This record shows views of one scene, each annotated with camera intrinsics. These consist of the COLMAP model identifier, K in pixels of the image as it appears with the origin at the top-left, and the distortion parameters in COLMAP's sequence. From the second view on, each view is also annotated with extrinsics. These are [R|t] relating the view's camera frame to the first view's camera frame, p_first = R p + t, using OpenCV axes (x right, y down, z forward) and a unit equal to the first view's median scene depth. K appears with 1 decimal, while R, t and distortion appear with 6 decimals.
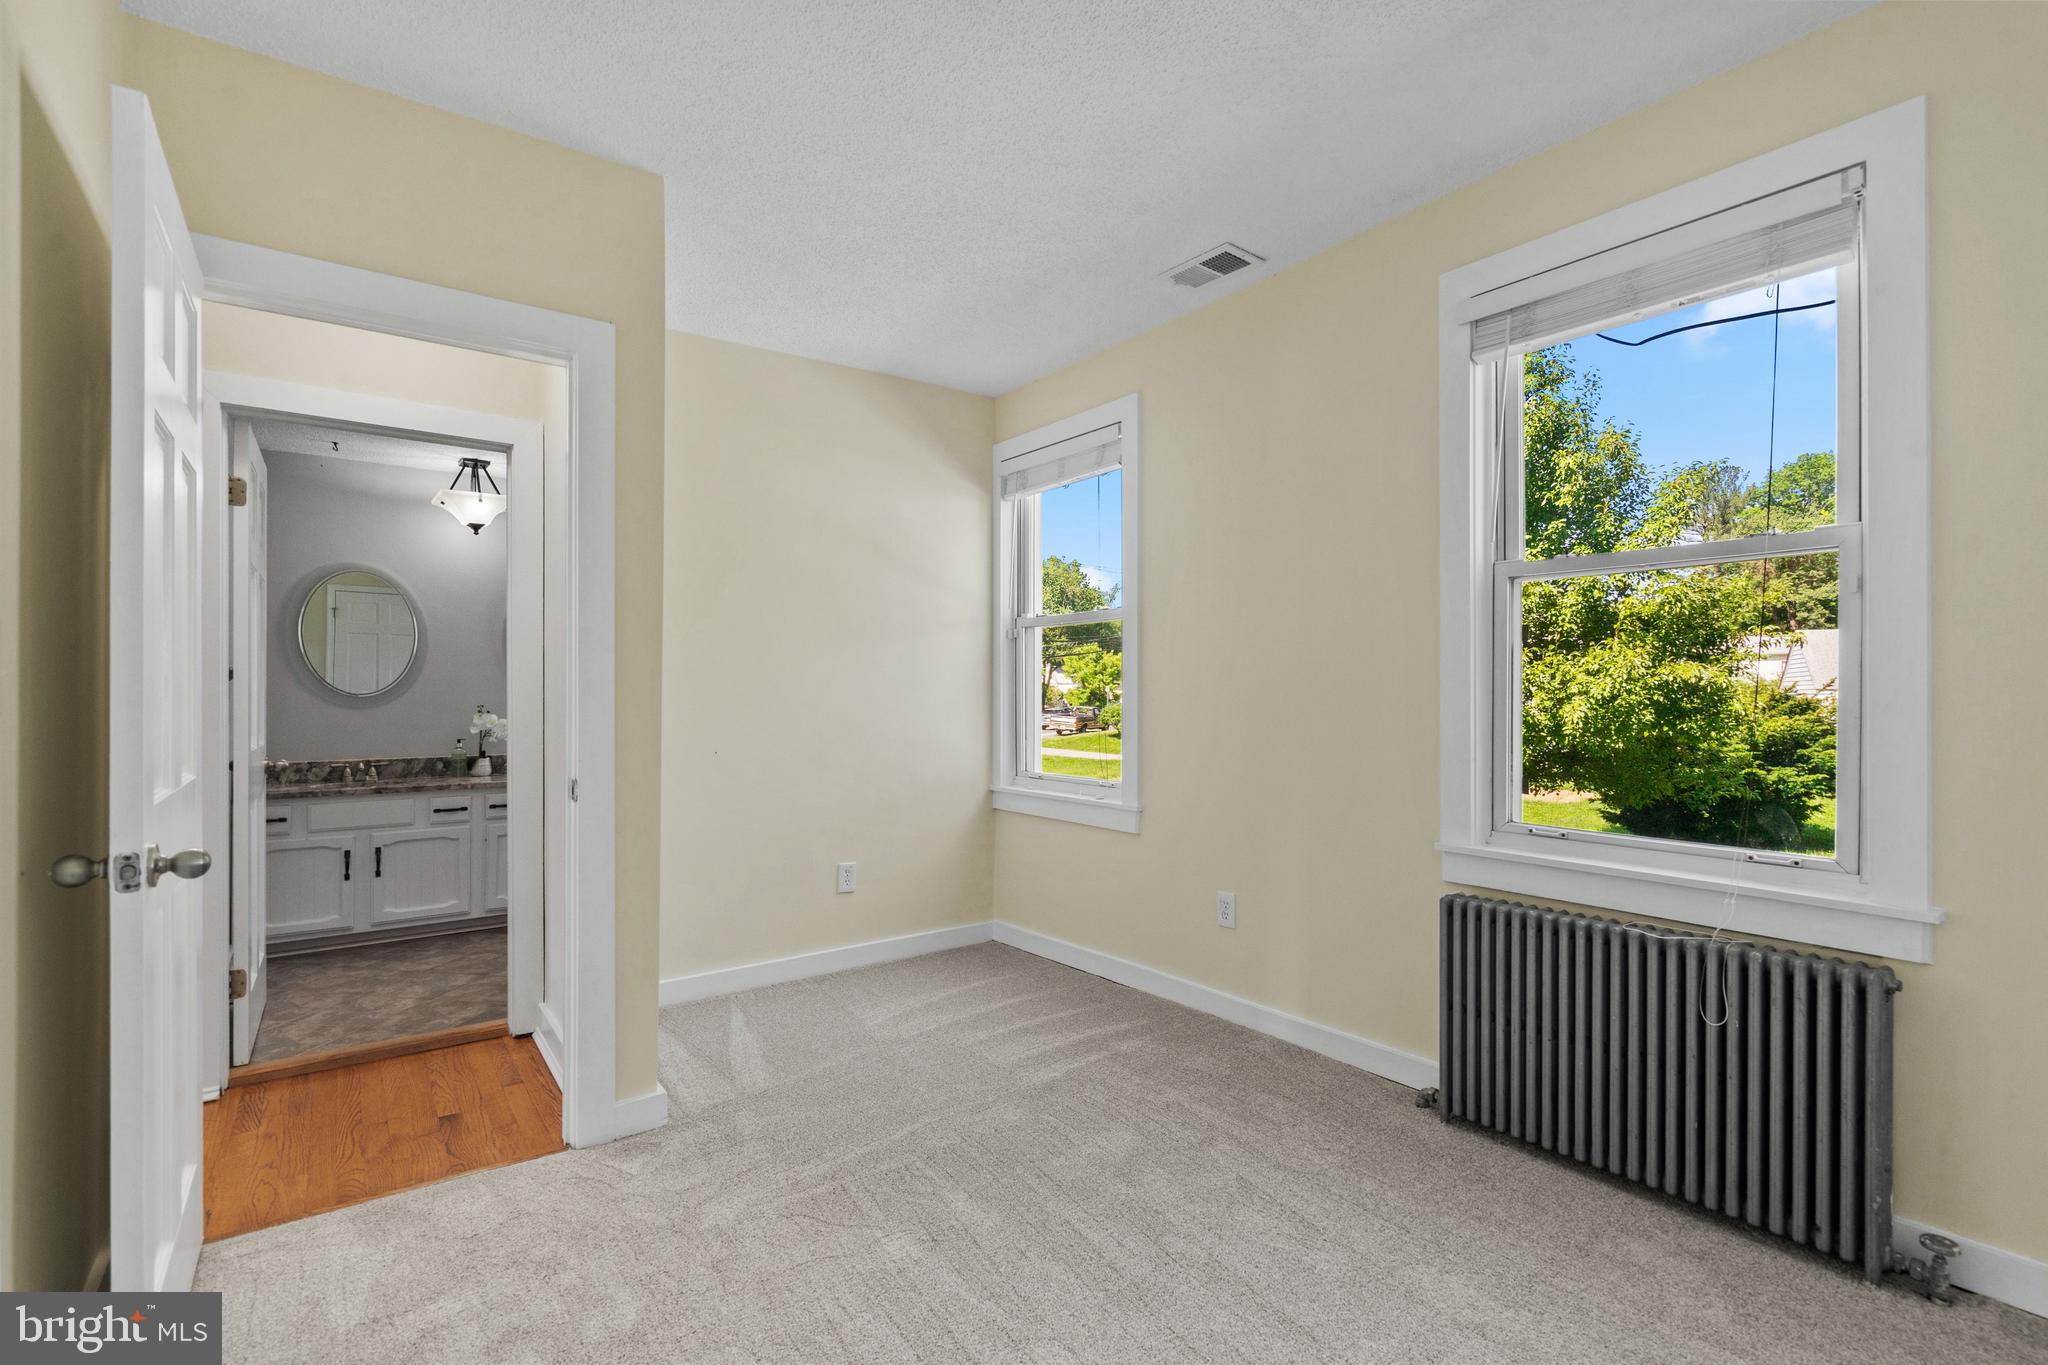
lens RADIAL K [[921.4, 0, 1029.1], [0, 921.4, 685.5], [0, 0, 1]] dist [-0.008892, 0.002679]
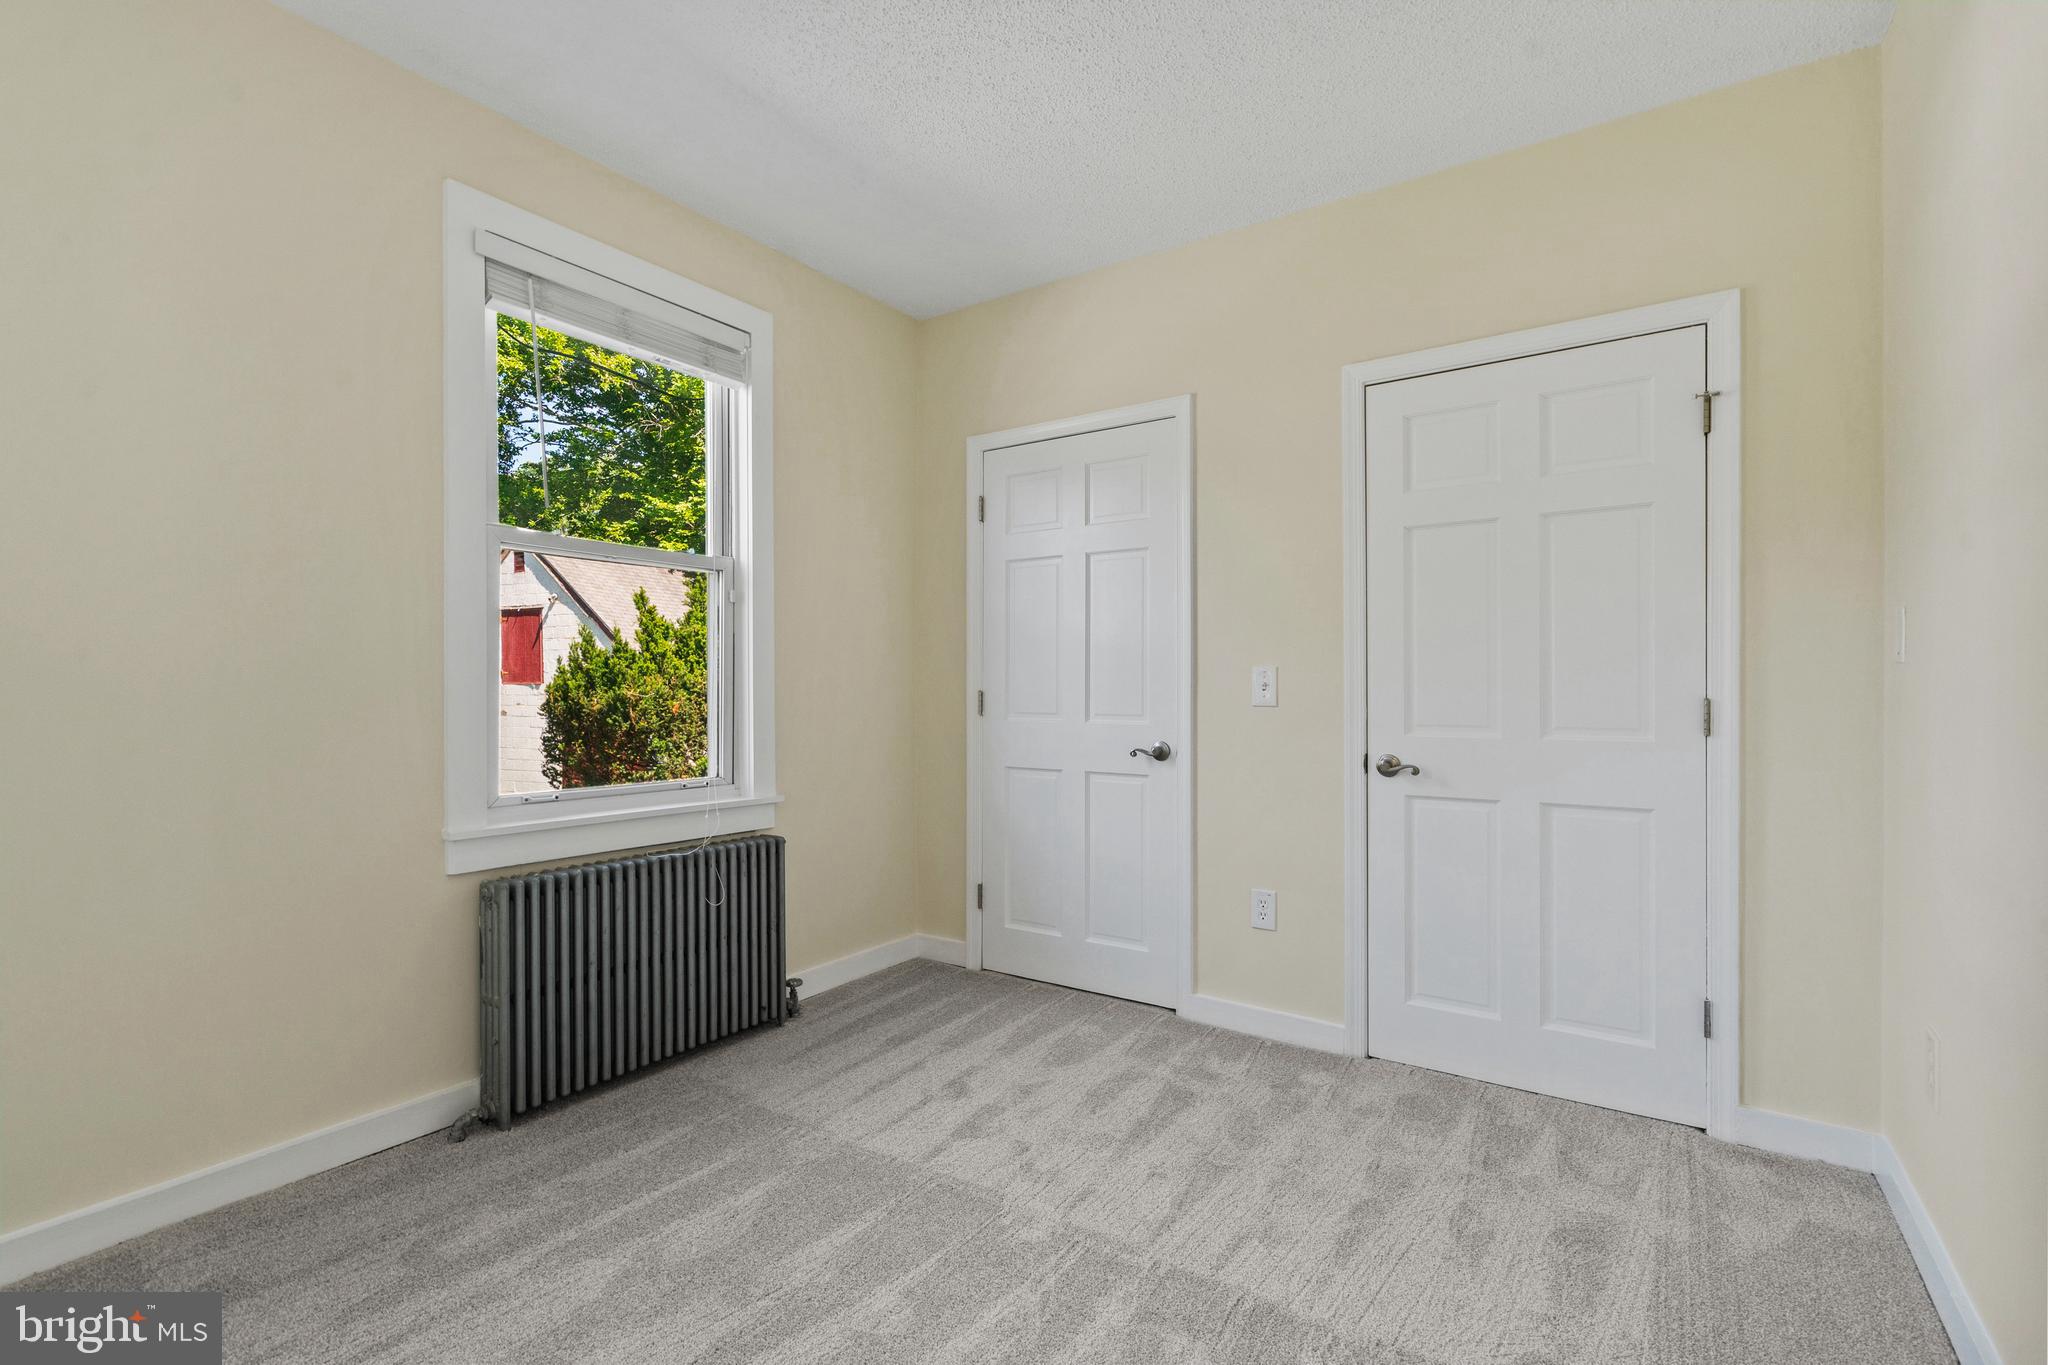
lens RADIAL K [[921.4, 0, 1028.7], [0, 921.4, 693.0], [0, 0, 1]] dist [-0.008892, 0.002679]
pose [[-0.310134, 0.009196, 0.950649, -0.626066], [0.001607, 0.999957, -0.009149, 0.056966], [-0.950692, -0.001310, -0.310135, 0.860098]]
